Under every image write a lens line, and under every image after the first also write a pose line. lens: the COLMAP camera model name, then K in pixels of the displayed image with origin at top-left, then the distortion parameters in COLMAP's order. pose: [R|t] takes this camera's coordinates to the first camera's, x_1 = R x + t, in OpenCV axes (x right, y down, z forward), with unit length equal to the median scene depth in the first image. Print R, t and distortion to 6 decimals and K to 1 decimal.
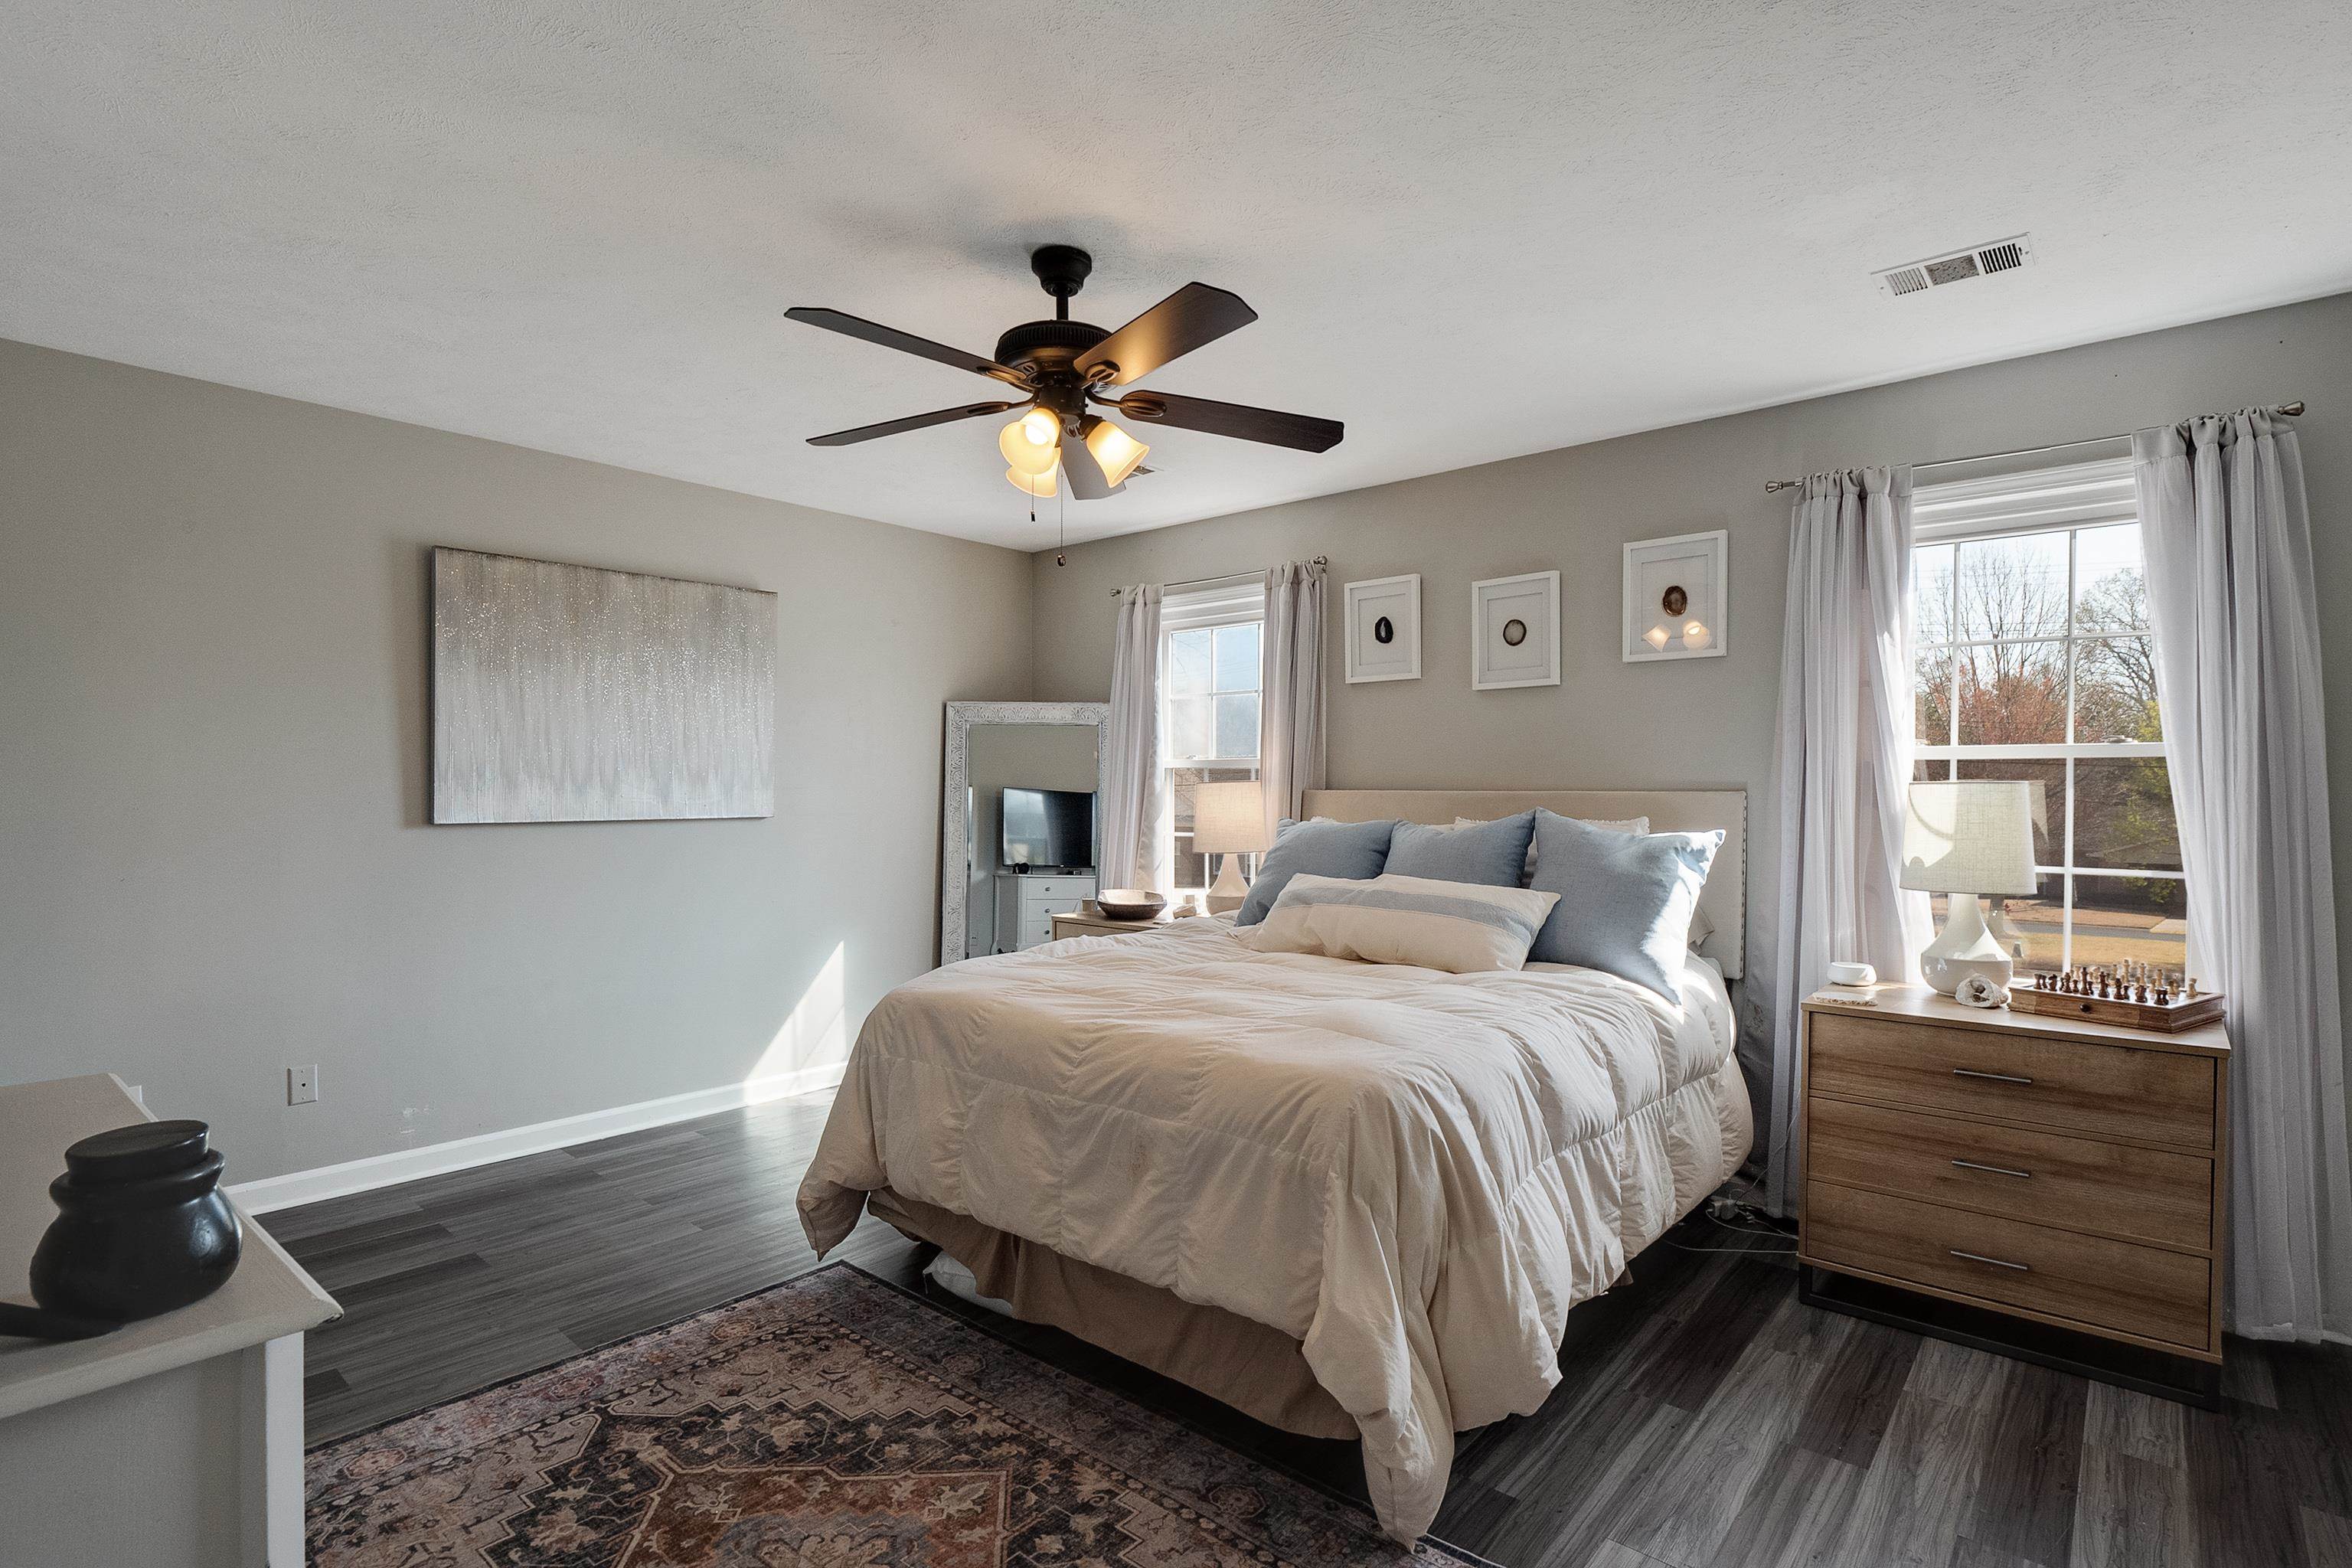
lens RADIAL K [[1134.4, 0, 1169.7], [0, 1134.4, 787.2], [0, 0, 1]] dist [-0.004674, -0.000500]
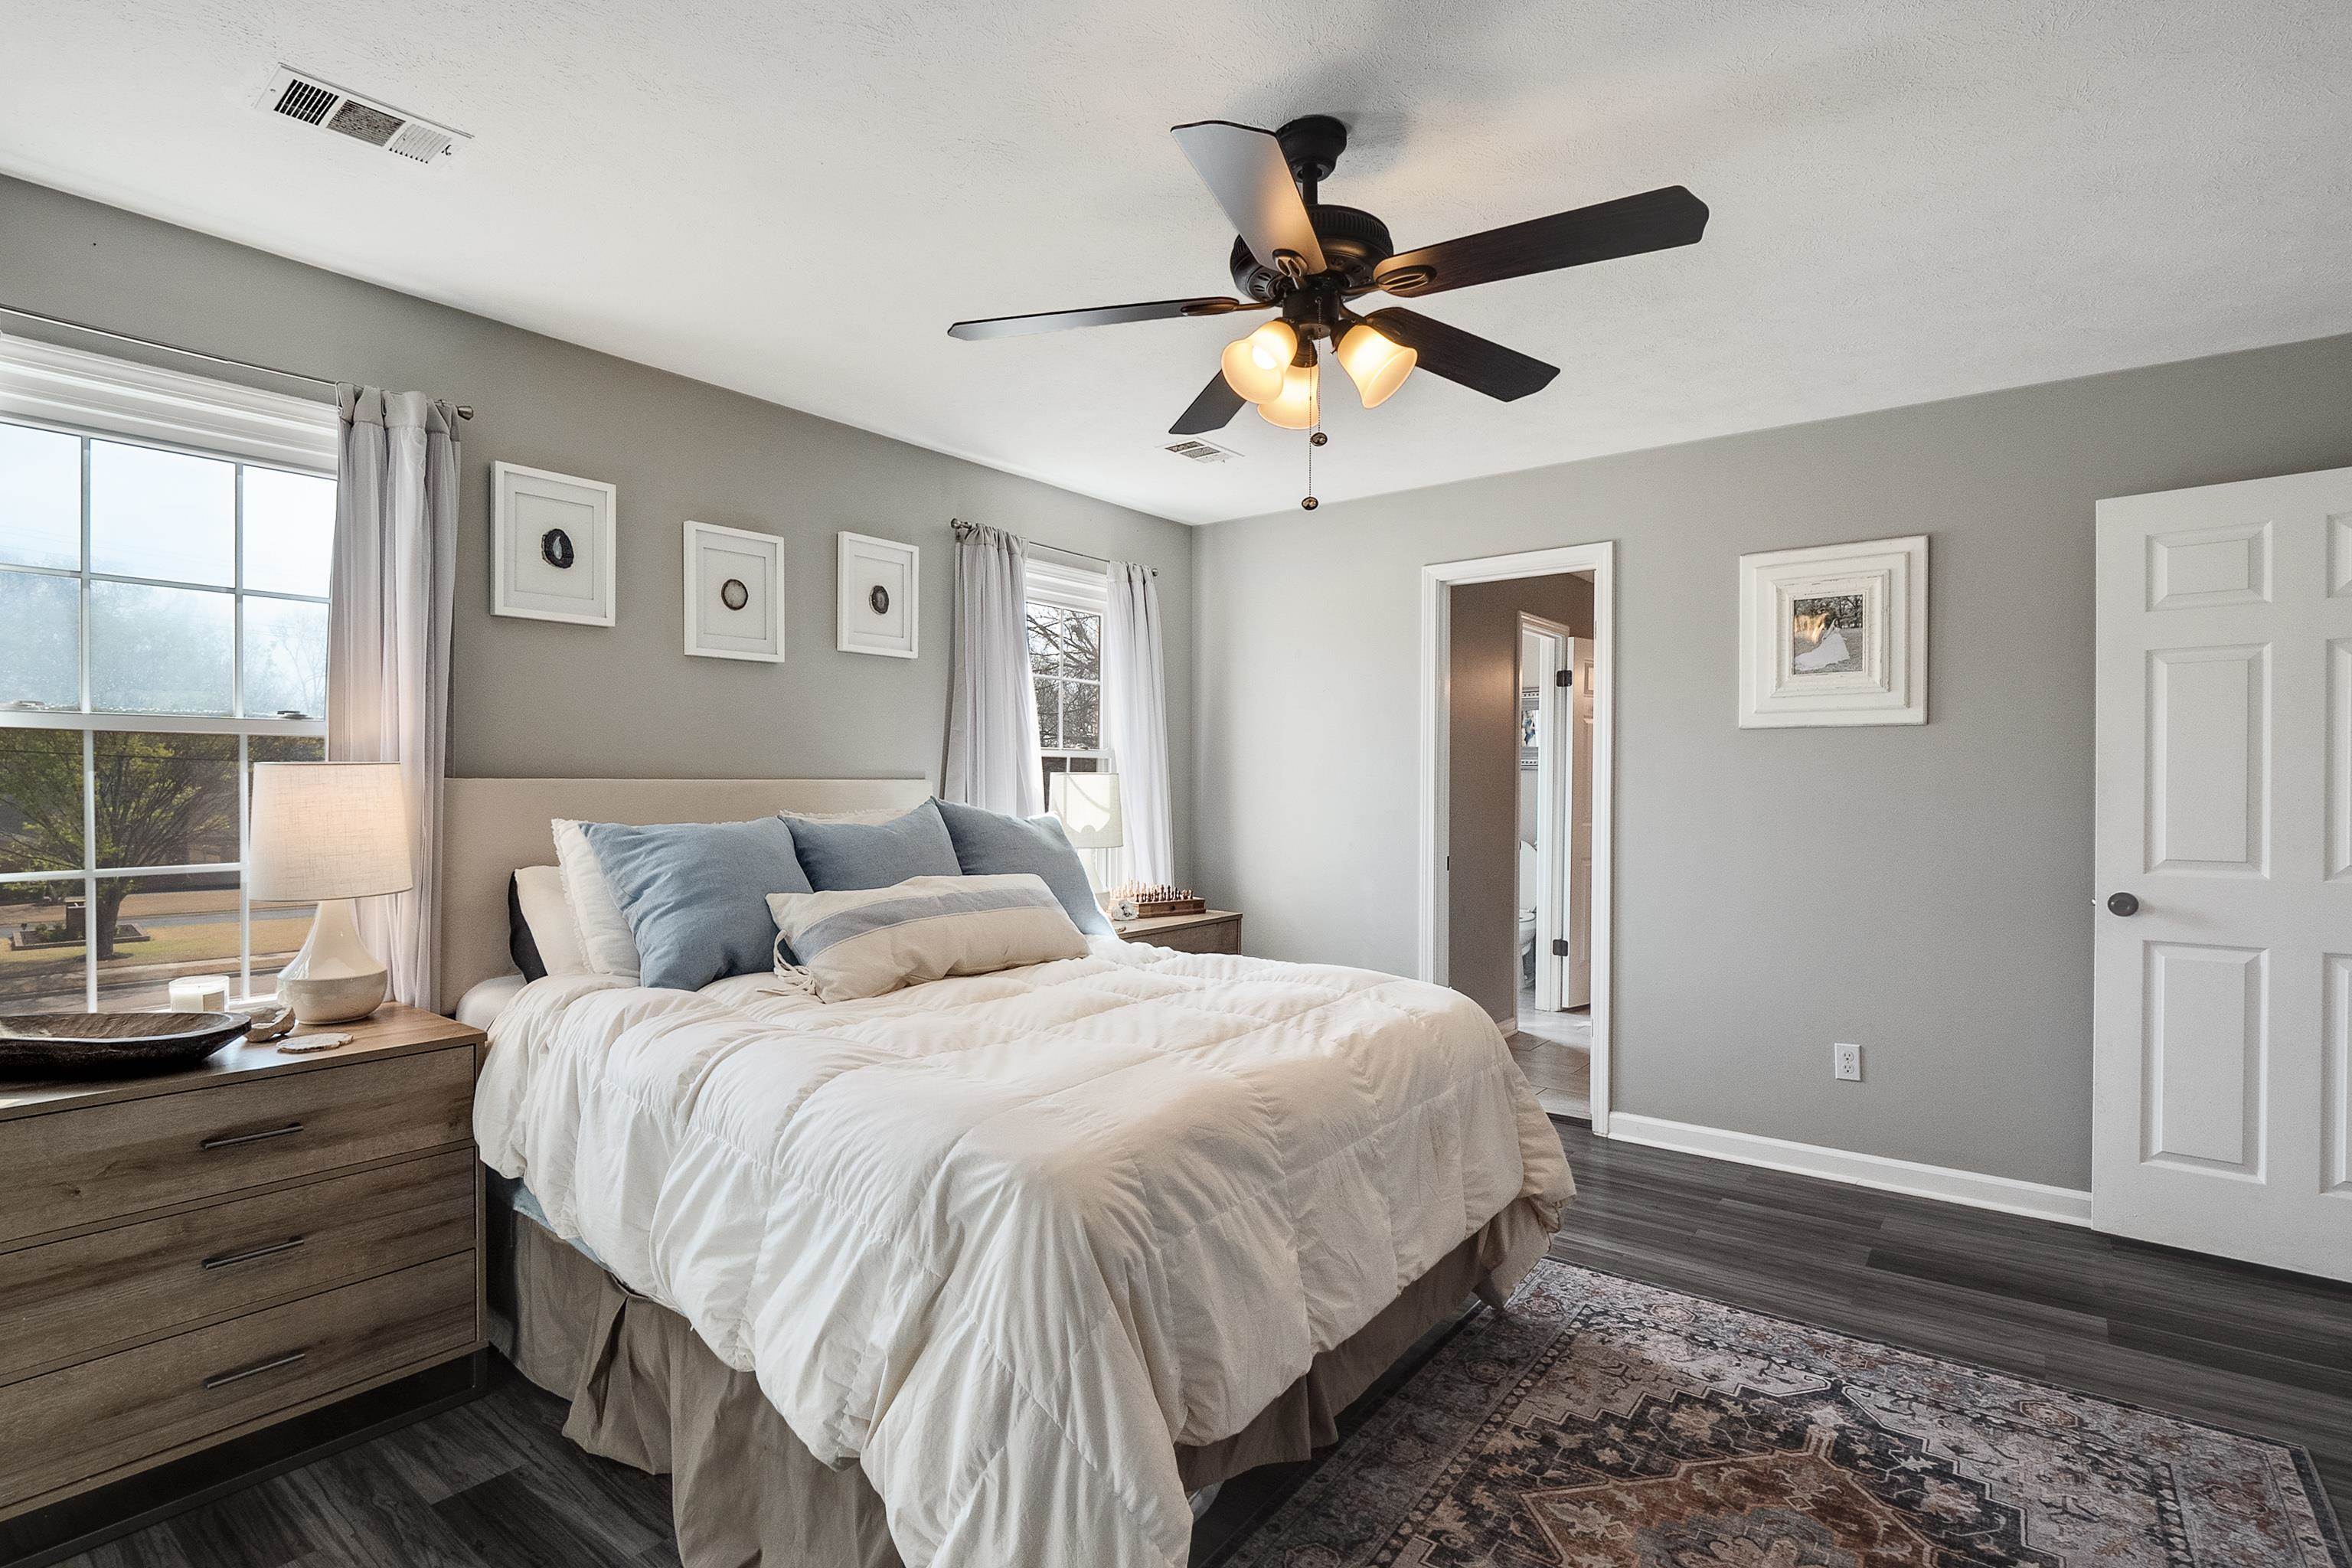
lens RADIAL K [[1134.4, 0, 1161.1], [0, 1134.4, 784.3], [0, 0, 1]] dist [-0.004674, -0.000500]
pose [[-0.054035, -0.008891, 0.998499, -0.637845], [-0.009241, 0.999922, 0.008404, -0.003185], [-0.998496, -0.008773, -0.054113, 0.802352]]
